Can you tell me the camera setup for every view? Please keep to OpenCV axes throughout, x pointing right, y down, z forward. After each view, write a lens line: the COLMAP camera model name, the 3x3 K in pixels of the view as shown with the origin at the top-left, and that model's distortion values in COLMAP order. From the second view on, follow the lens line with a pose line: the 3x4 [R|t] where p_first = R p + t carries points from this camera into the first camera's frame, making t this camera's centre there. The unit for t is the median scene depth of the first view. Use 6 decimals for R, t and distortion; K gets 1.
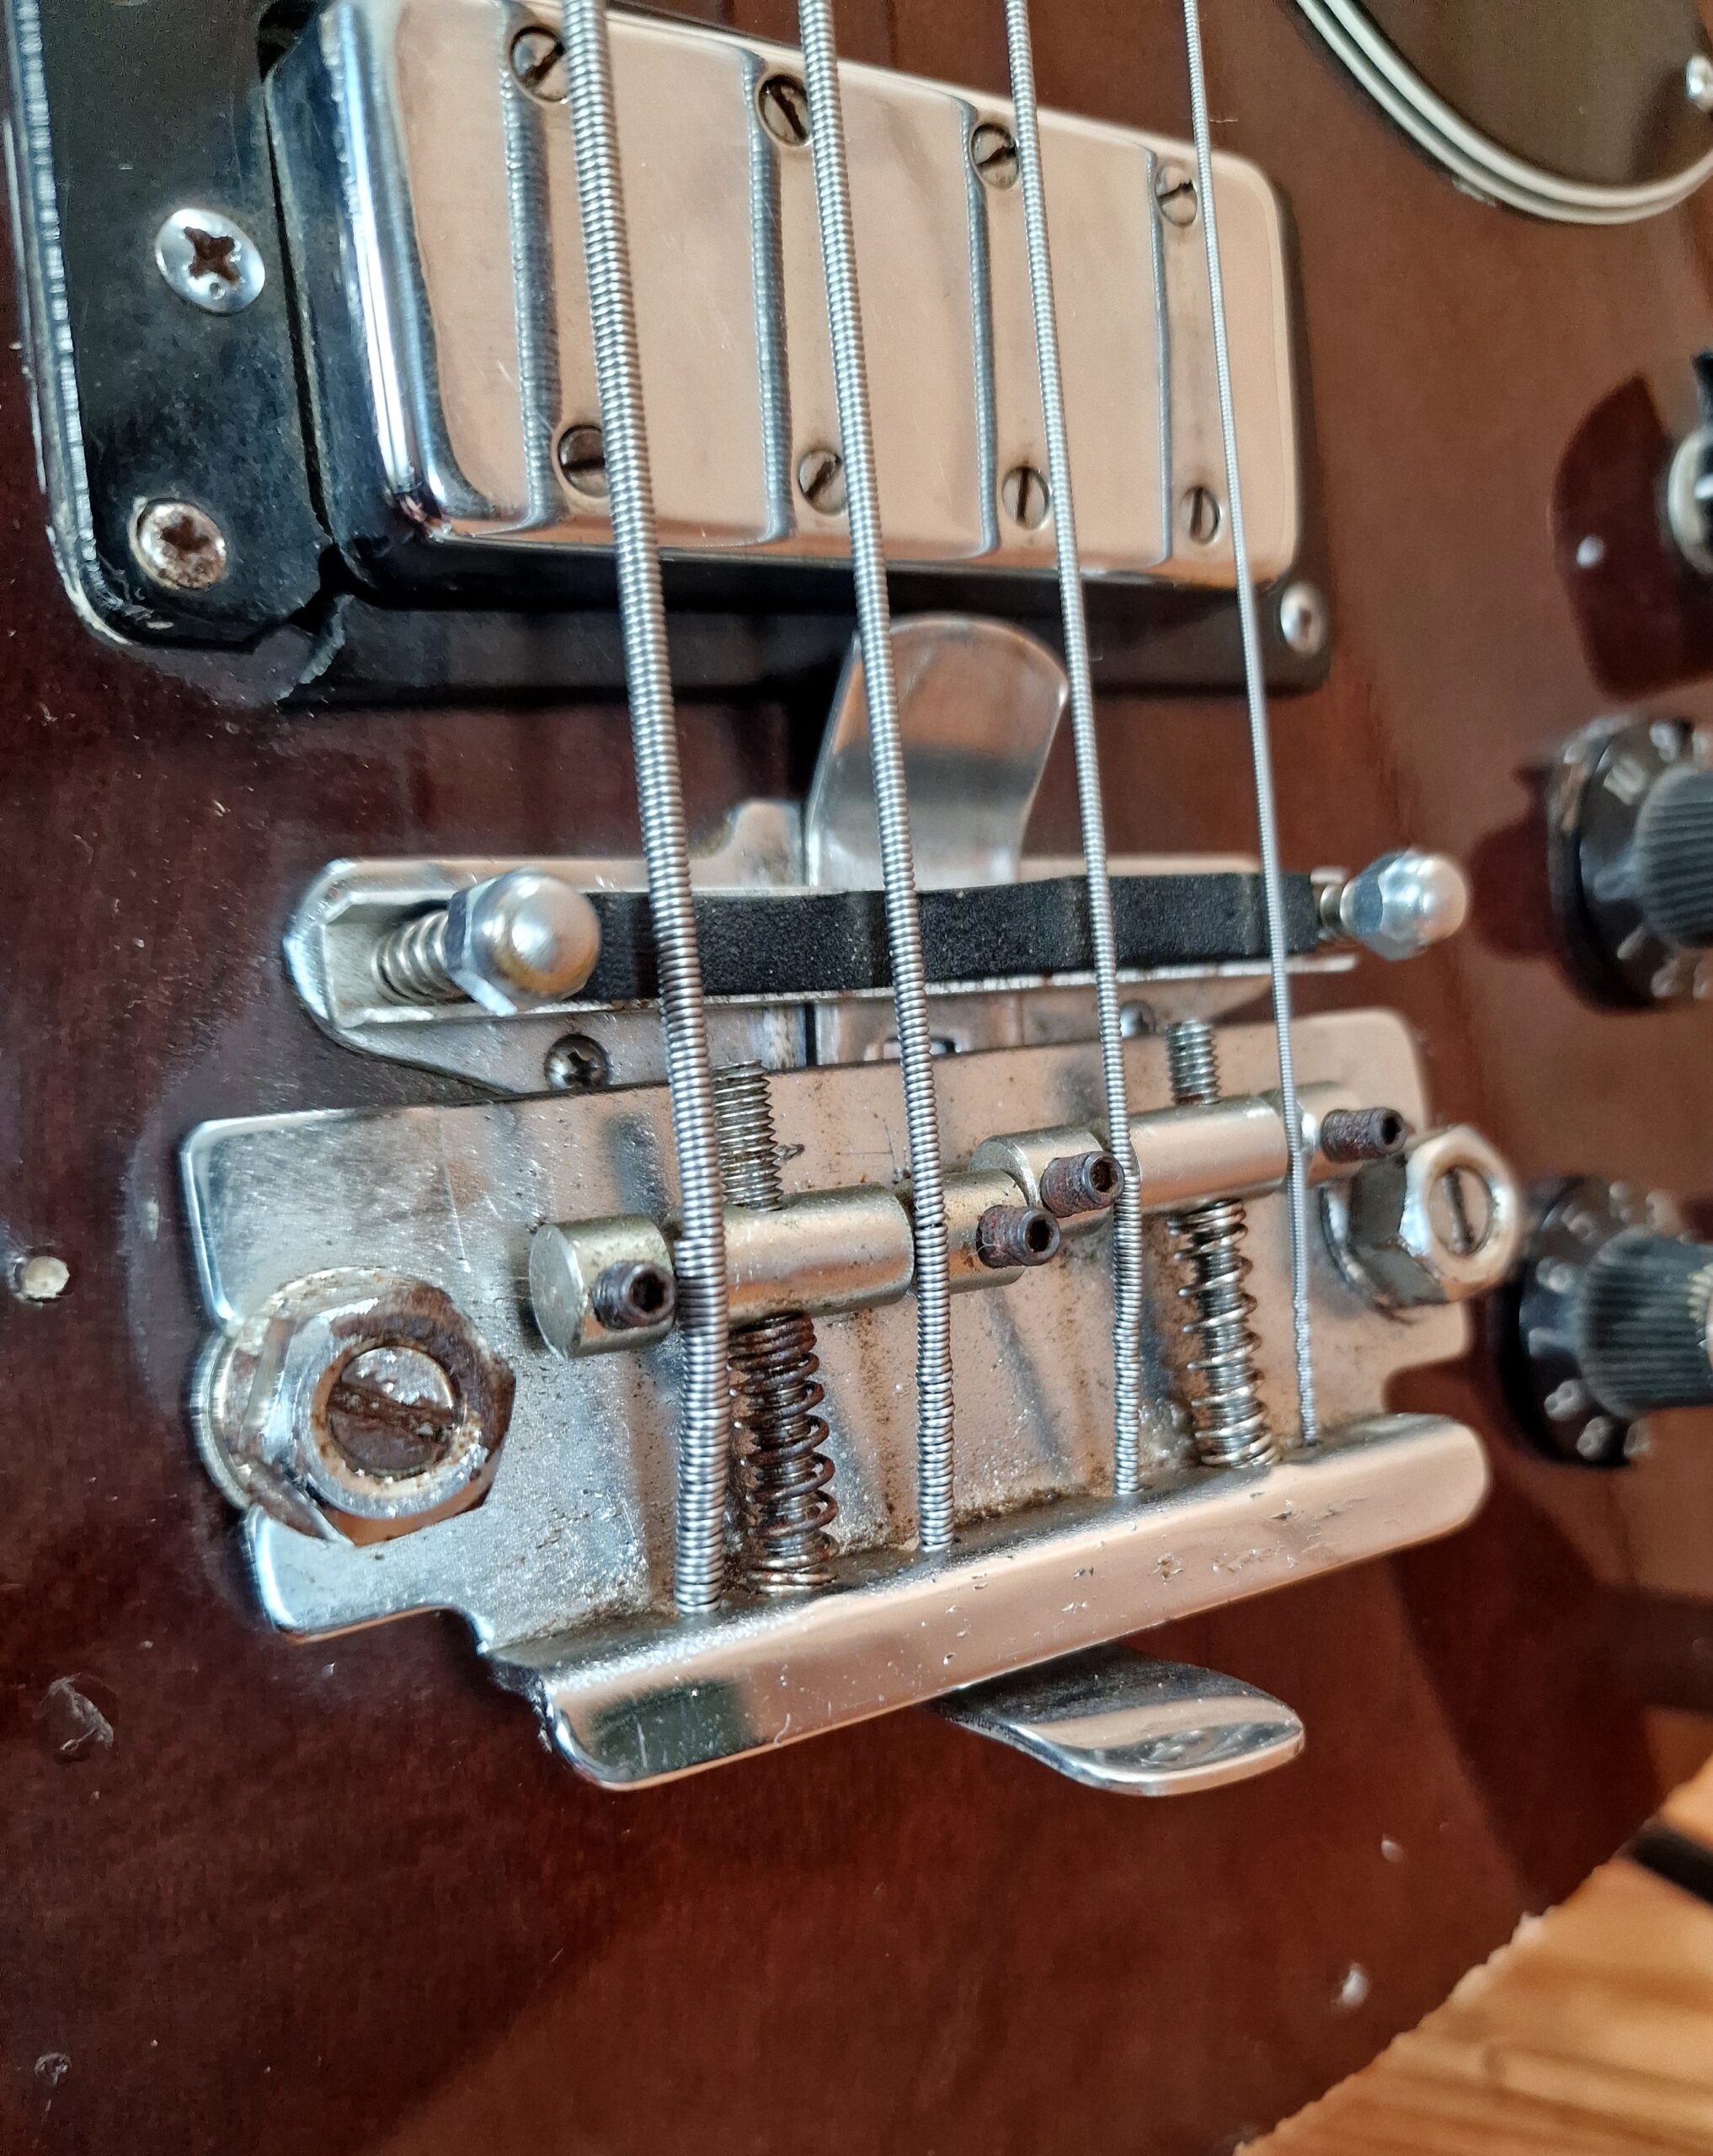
lens RADIAL K [[1850.5, 0, 856.8], [0, 1850.5, 1223.4], [0, 0, 1]] dist [-0.000561, -0.039548]
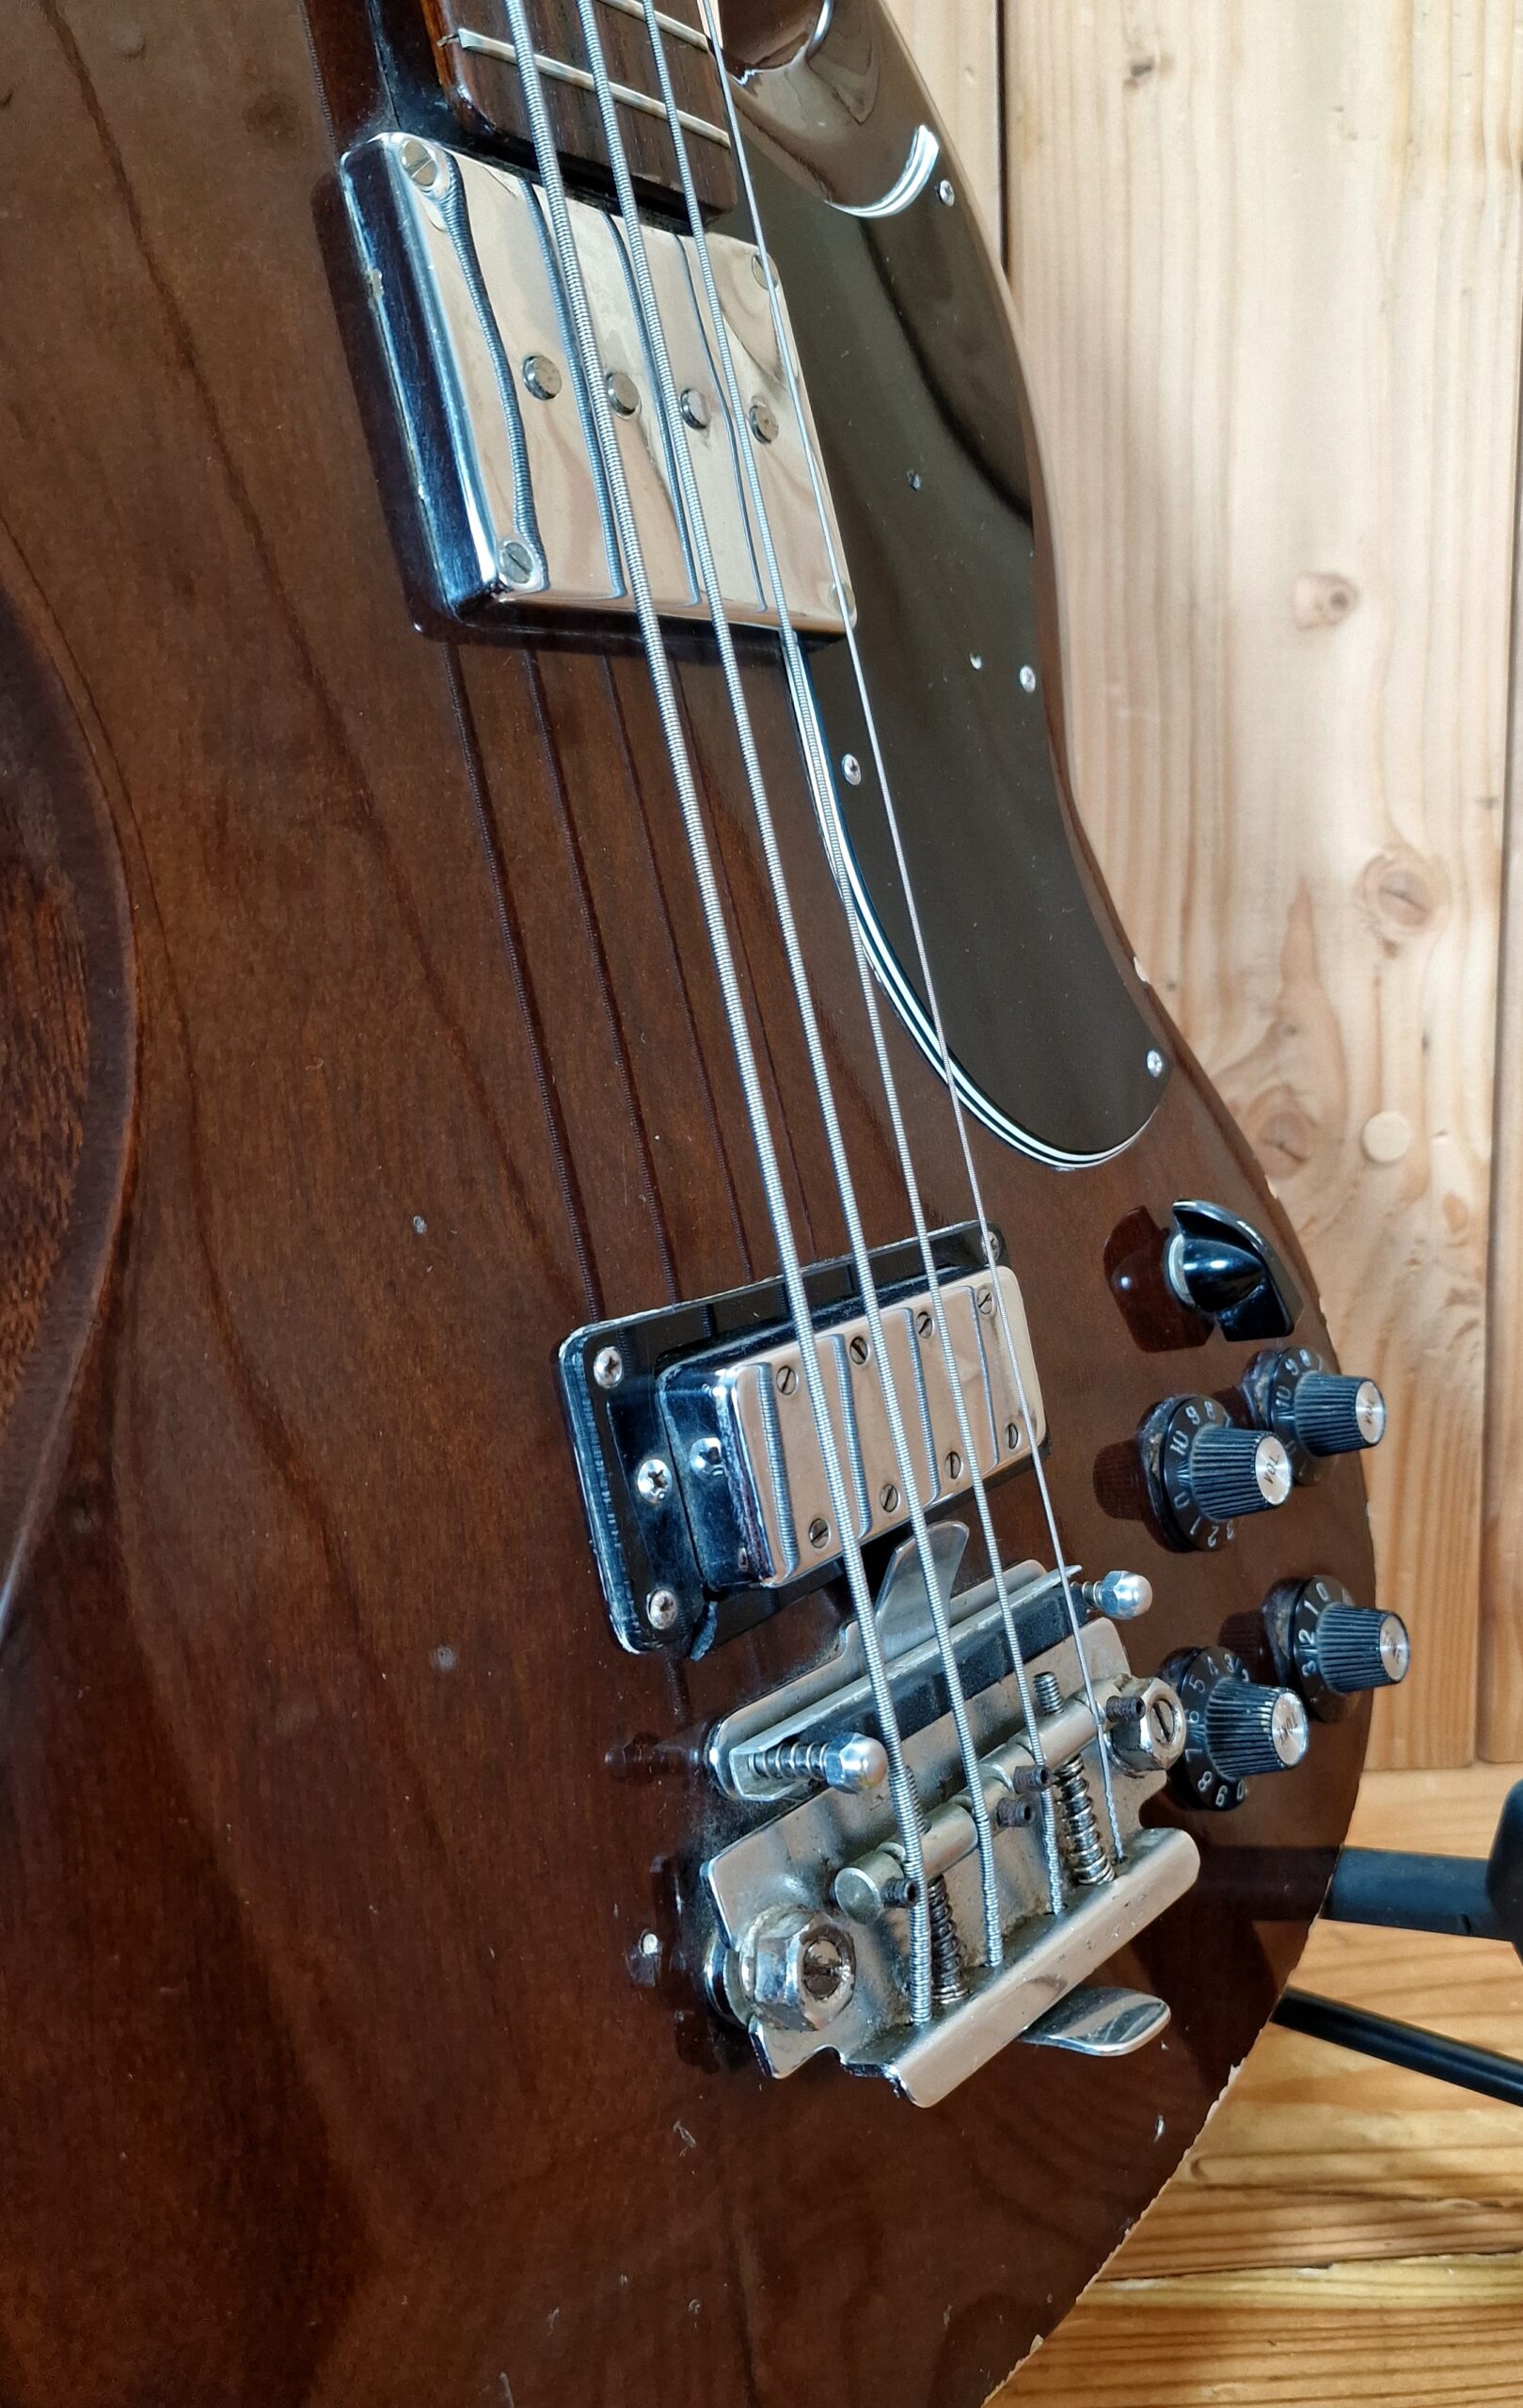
lens RADIAL K [[1981.1, 0, 817.0], [0, 1981.1, 1203.2], [0, 0, 1]] dist [0.039166, -0.008857]
pose [[0.950829, -0.122377, 0.284513, -0.773685], [0.148629, 0.986231, -0.072505, -0.613397], [-0.271722, 0.111227, 0.955927, -1.395660]]
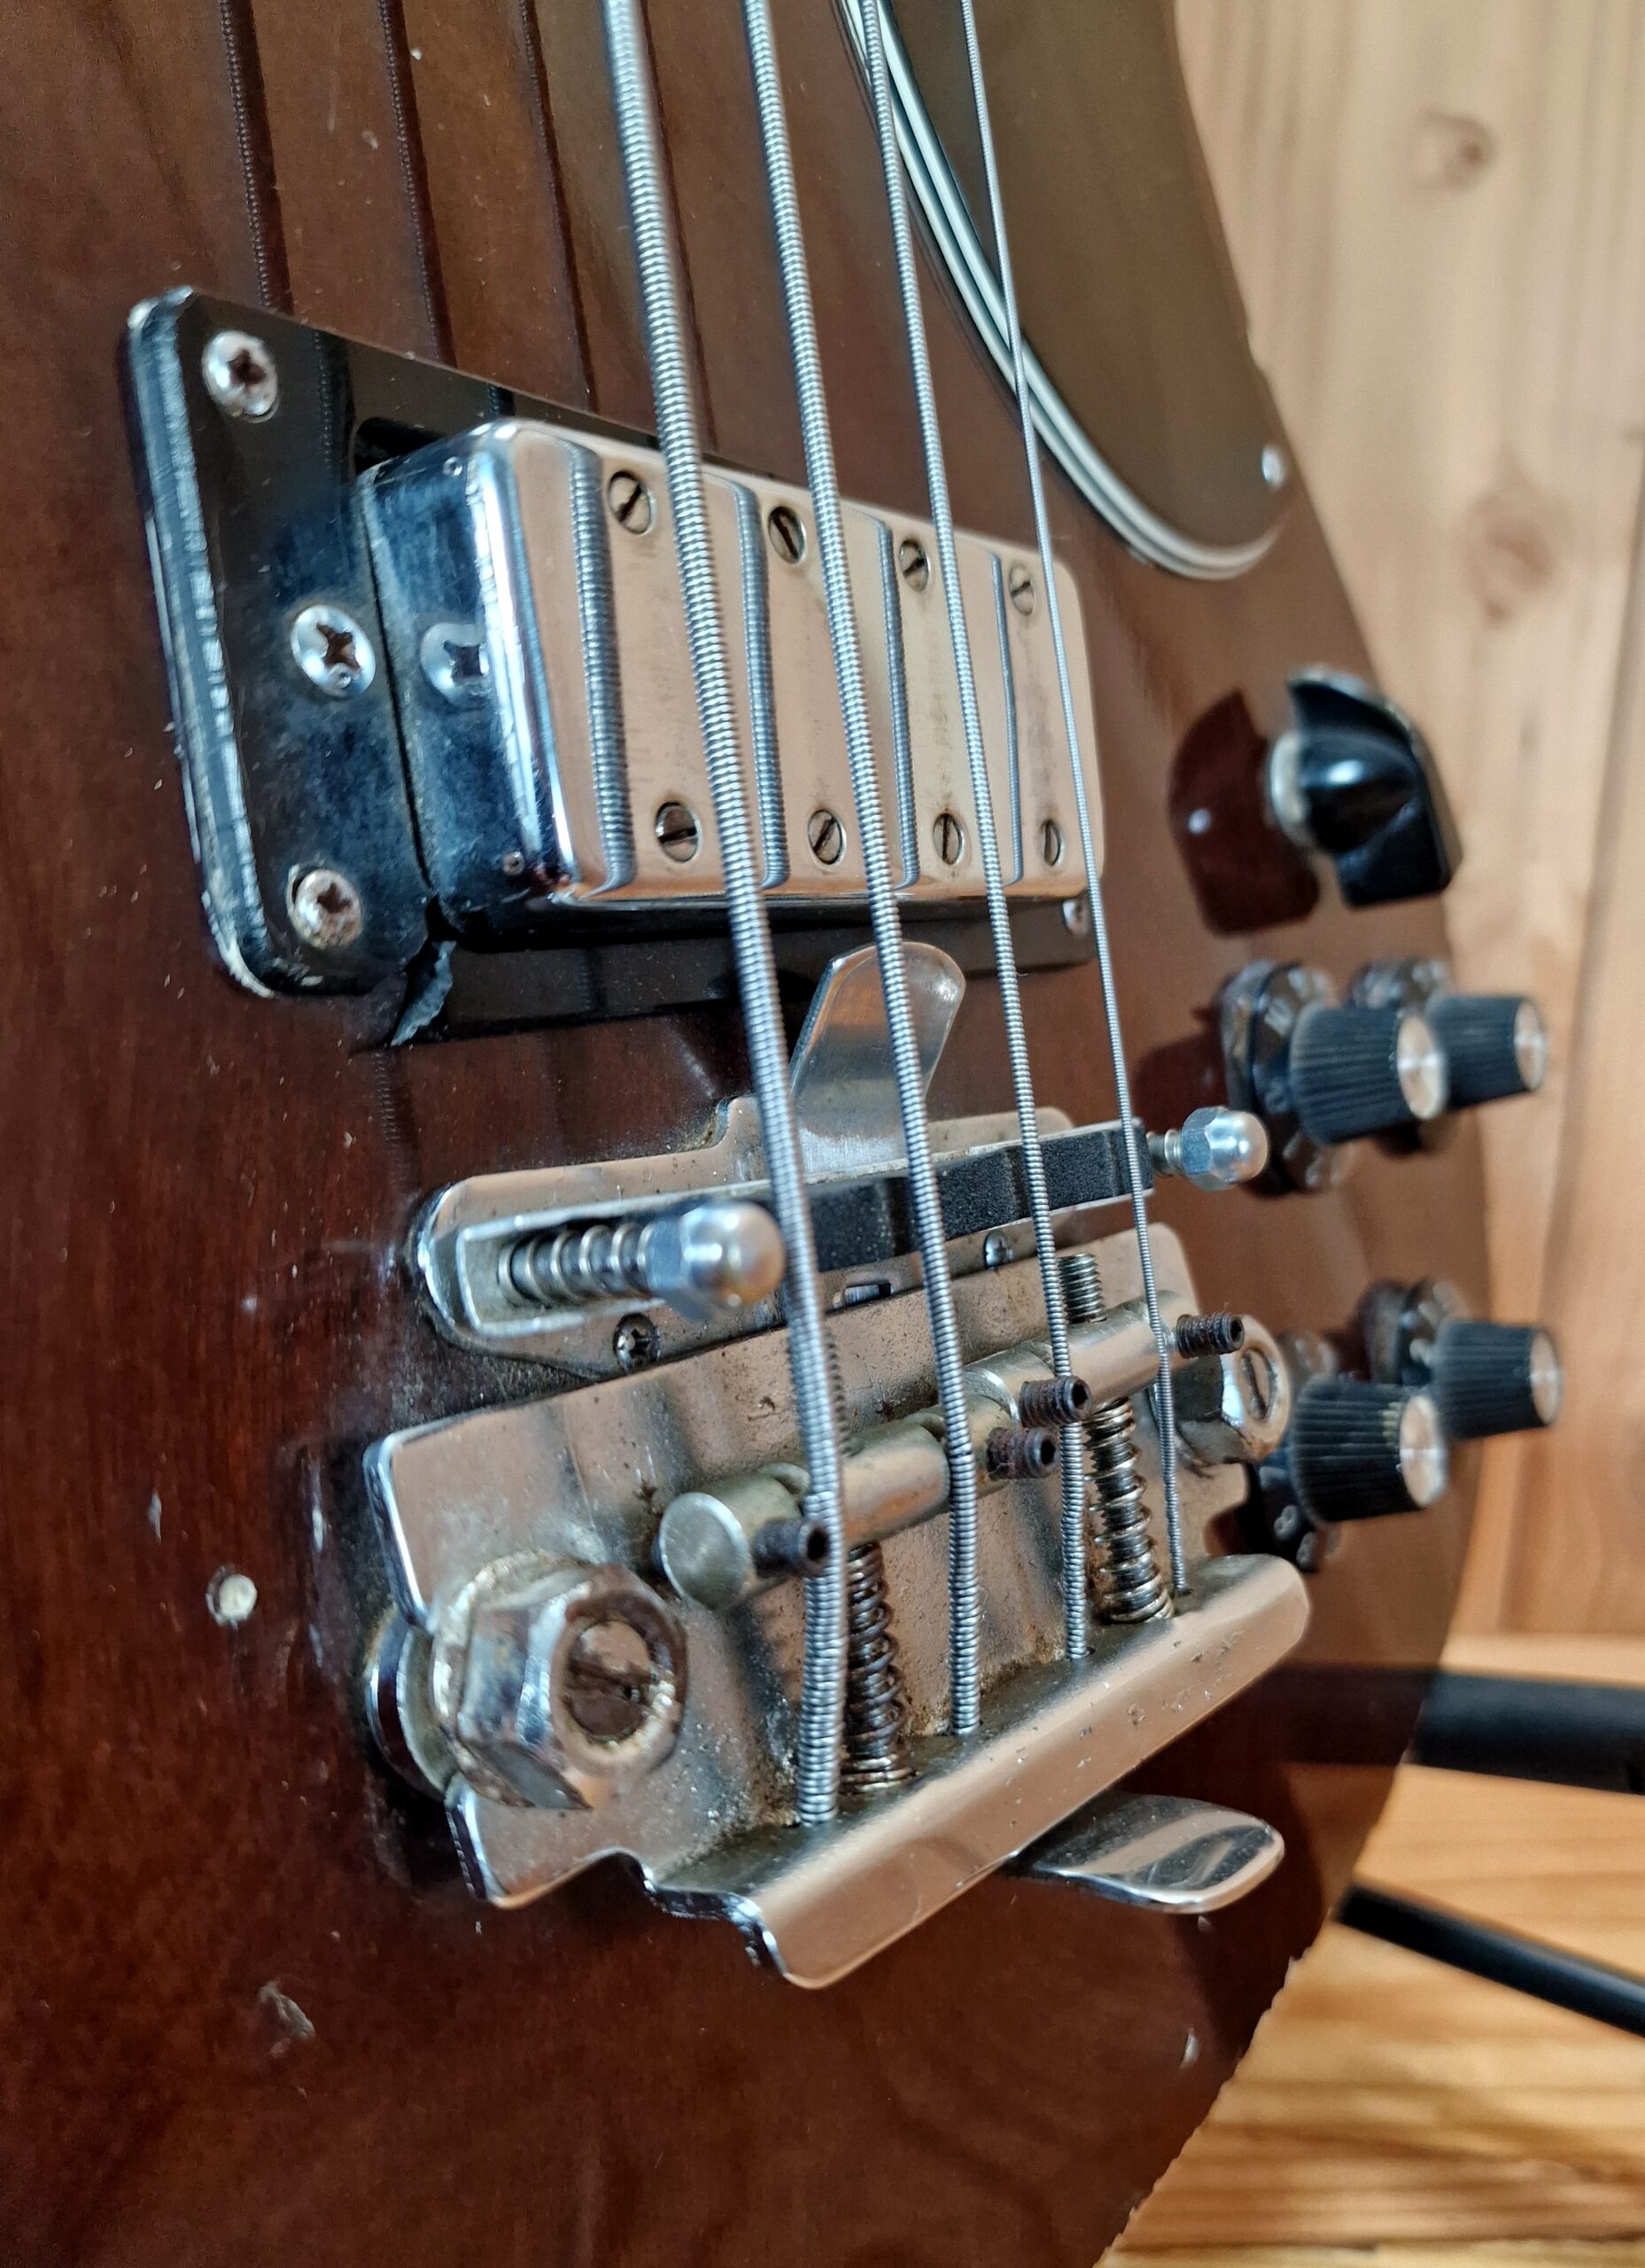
lens RADIAL K [[1797.8, 0, 824.3], [0, 1797.8, 1207.4], [0, 0, 1]] dist [-0.006298, -0.001851]
pose [[0.951227, -0.057493, 0.303086, -0.392165], [0.080386, 0.994733, -0.063595, -0.092530], [-0.297833, 0.084857, 0.950839, -0.082352]]
